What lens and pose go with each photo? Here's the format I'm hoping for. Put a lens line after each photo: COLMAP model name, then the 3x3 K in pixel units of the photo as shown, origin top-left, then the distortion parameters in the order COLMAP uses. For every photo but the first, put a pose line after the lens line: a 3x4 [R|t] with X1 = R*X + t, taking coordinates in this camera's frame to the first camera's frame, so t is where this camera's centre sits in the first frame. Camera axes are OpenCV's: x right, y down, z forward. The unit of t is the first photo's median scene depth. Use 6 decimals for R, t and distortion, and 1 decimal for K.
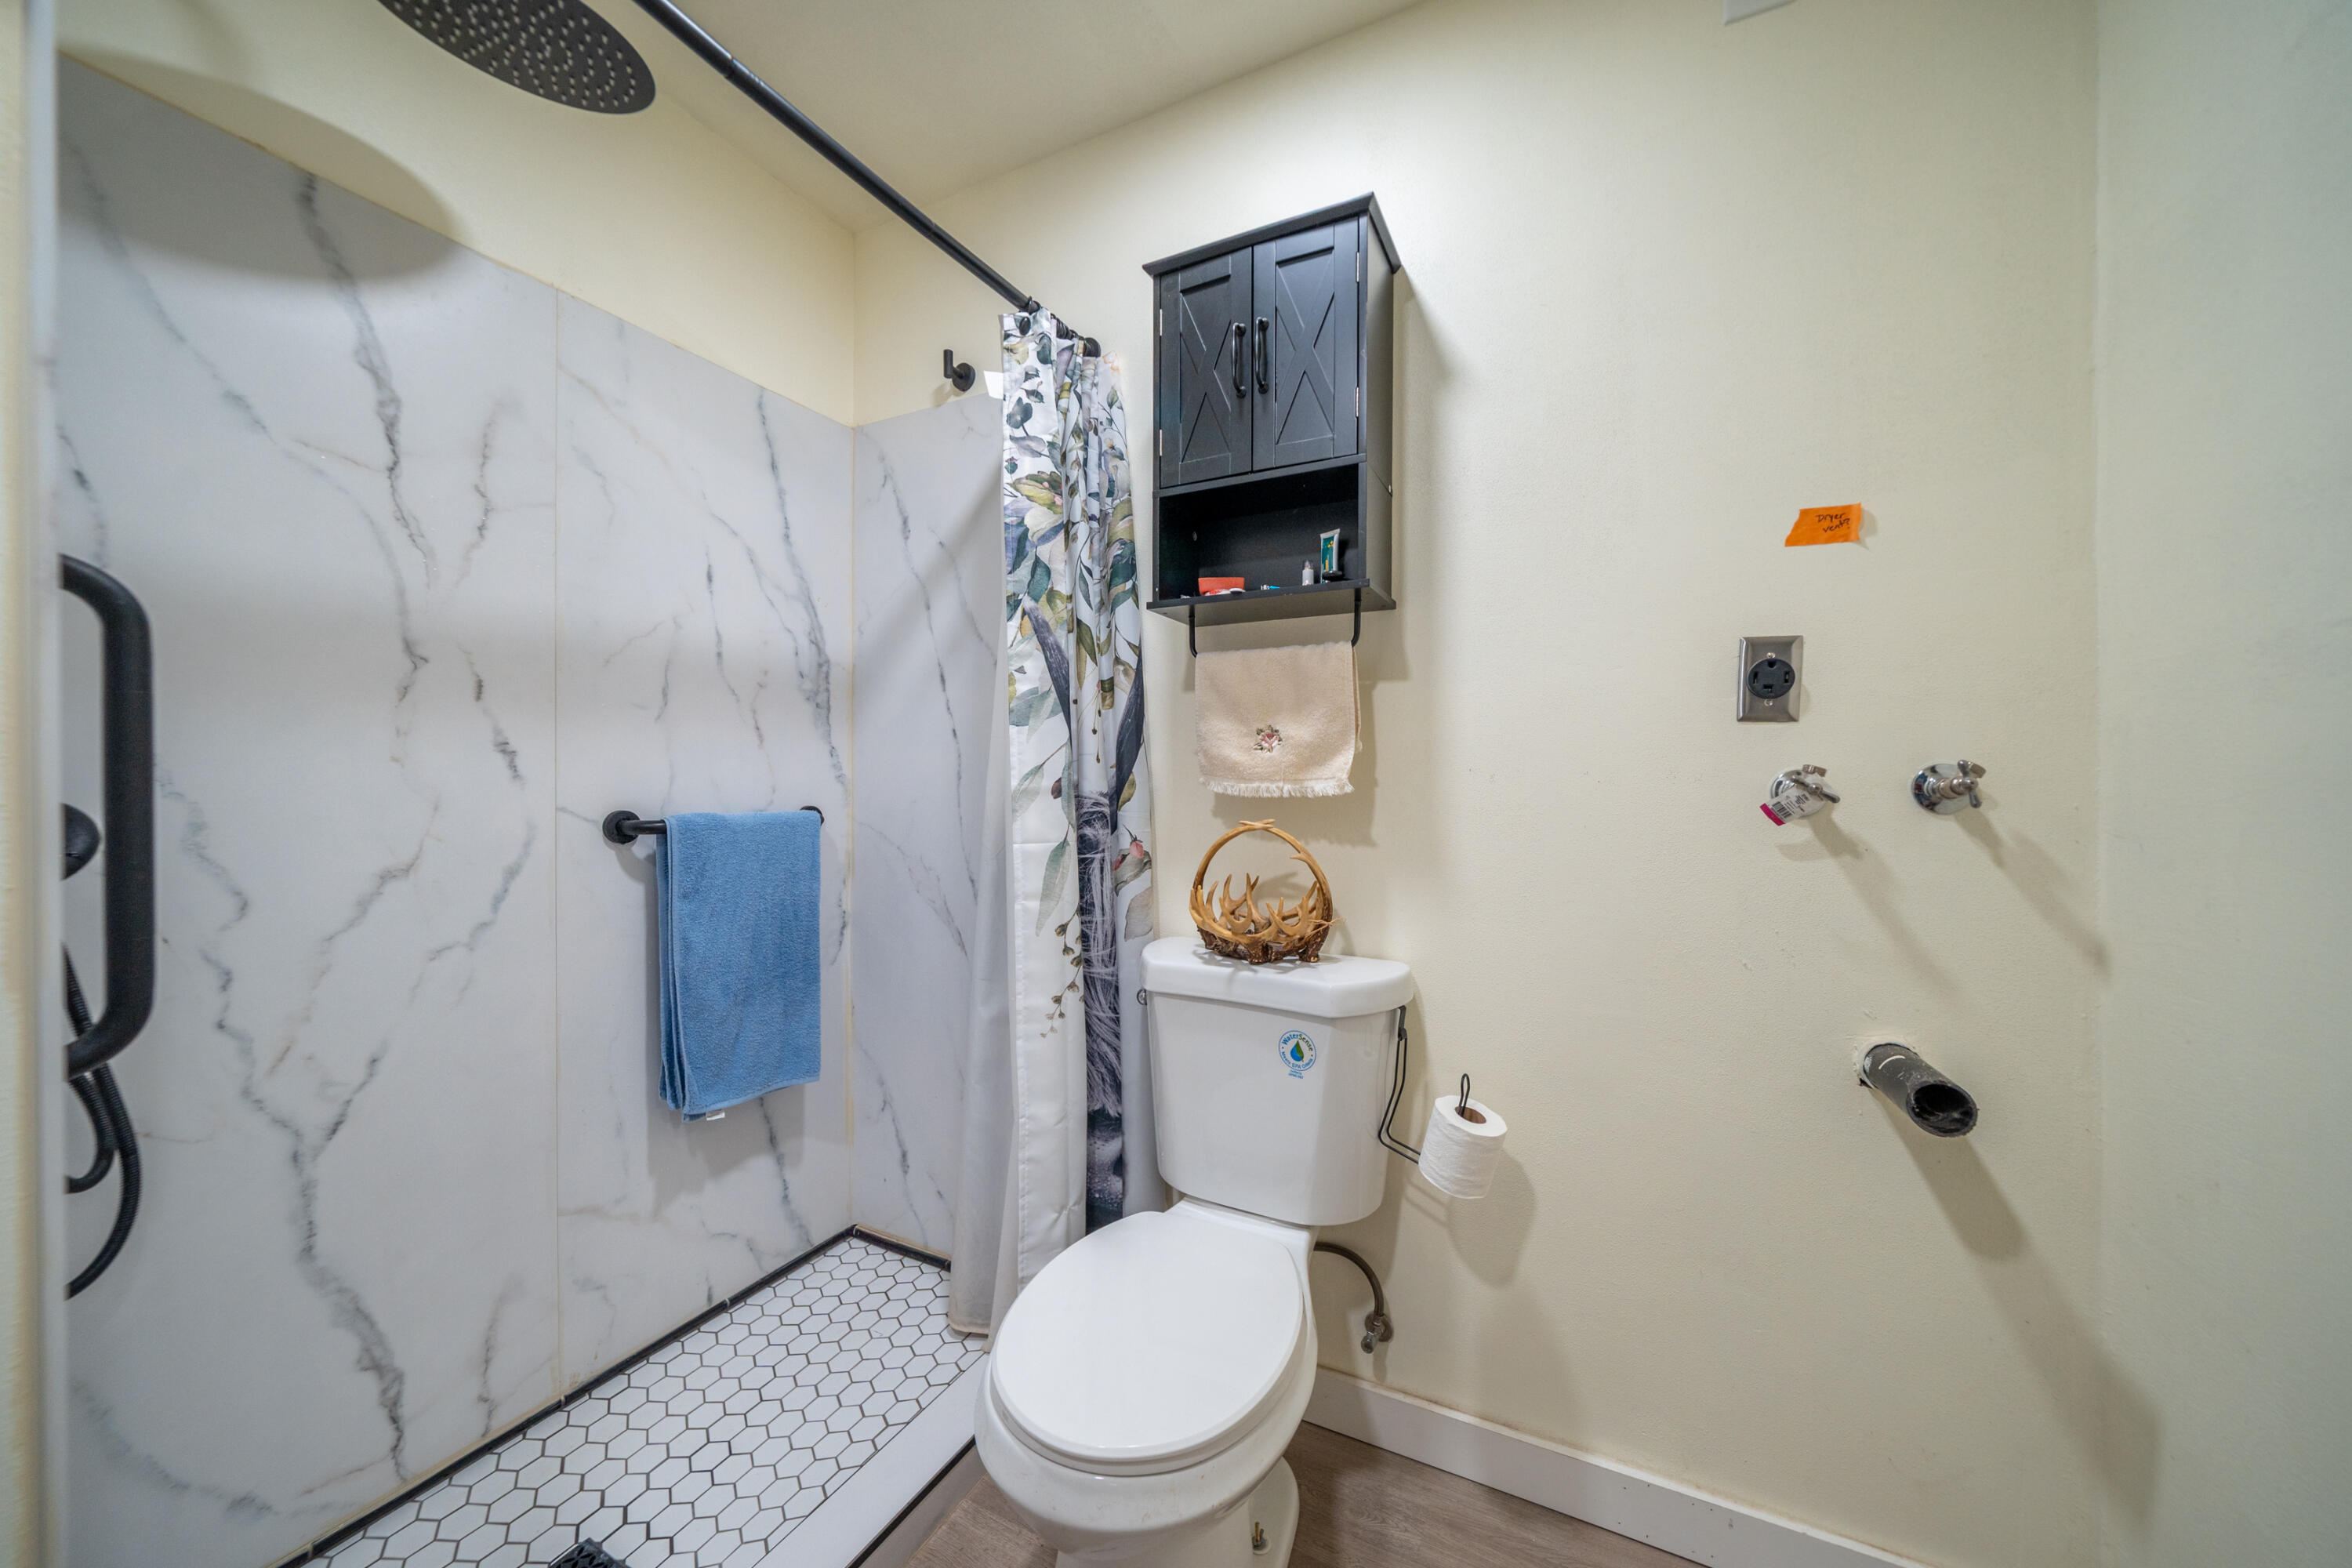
lens RADIAL K [[826.7, 0, 1183.9], [0, 826.7, 788.5], [0, 0, 1]] dist [-0.004959, -0.000072]
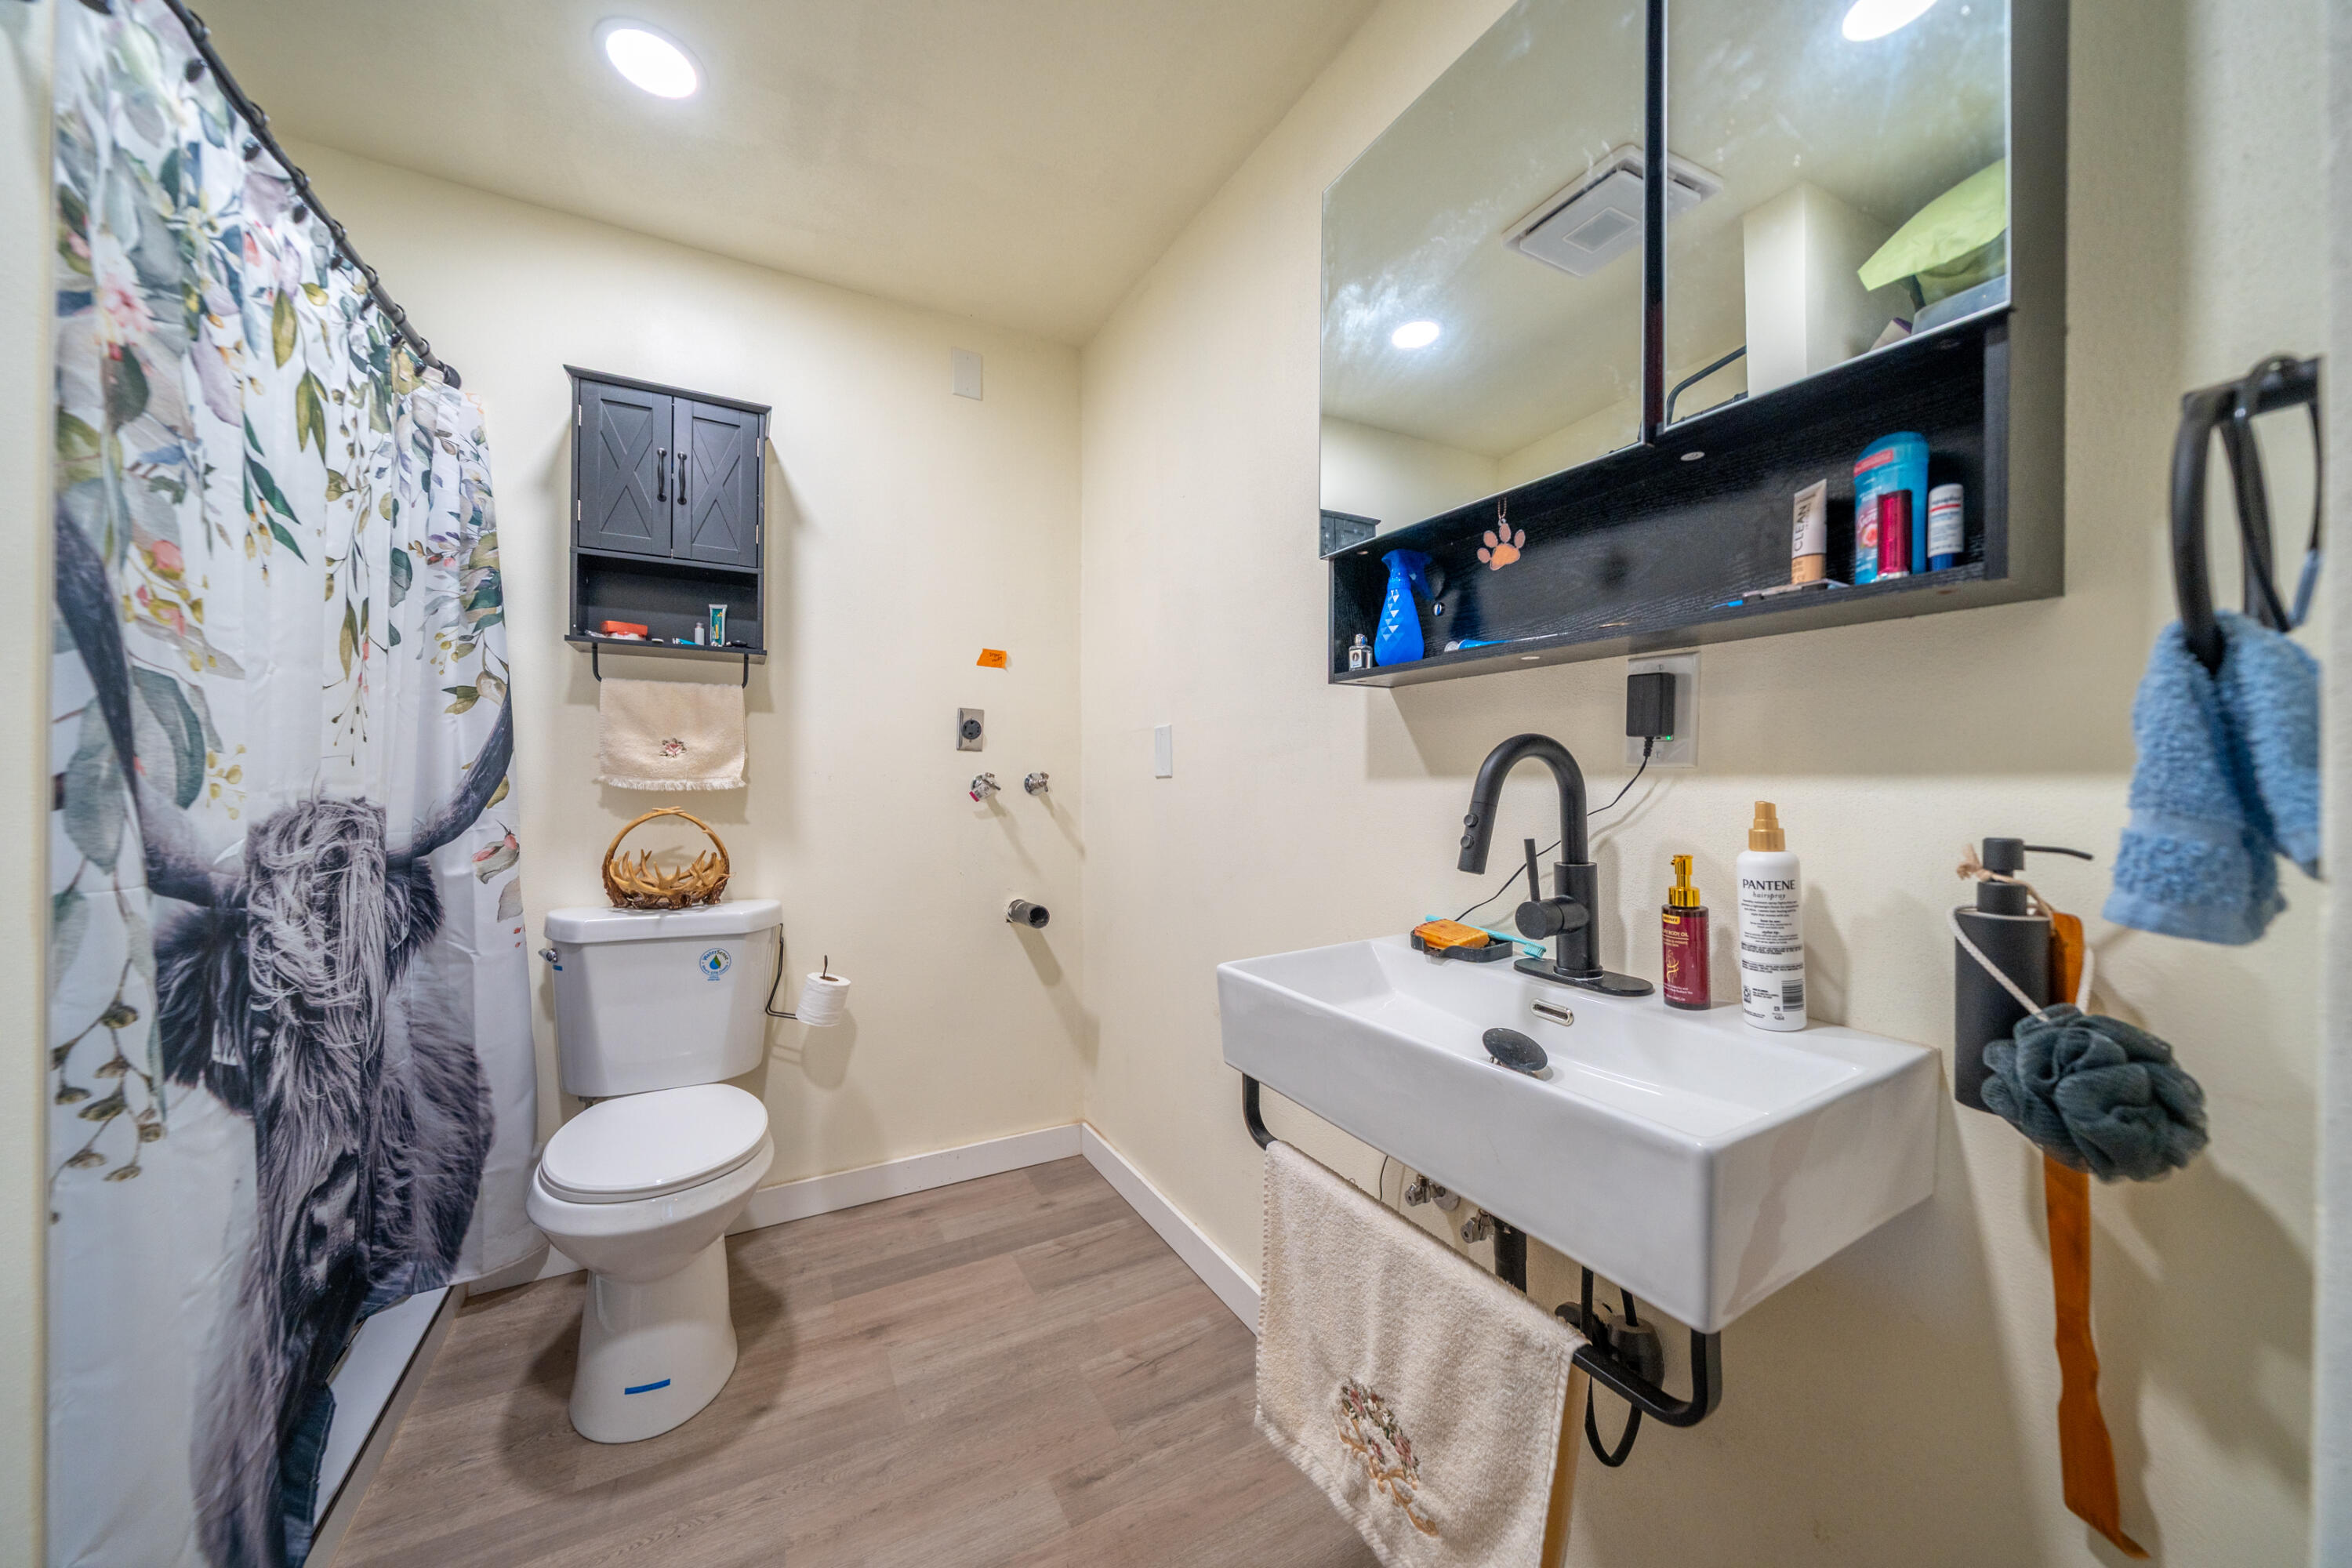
lens RADIAL K [[826.7, 0, 1184.1], [0, 826.7, 783.4], [0, 0, 1]] dist [-0.004959, -0.000072]
pose [[0.564665, 0.000737, 0.825320, -0.569254], [0.004698, 0.999981, -0.004108, 0.008479], [-0.825307, 0.006197, 0.564651, -0.492172]]
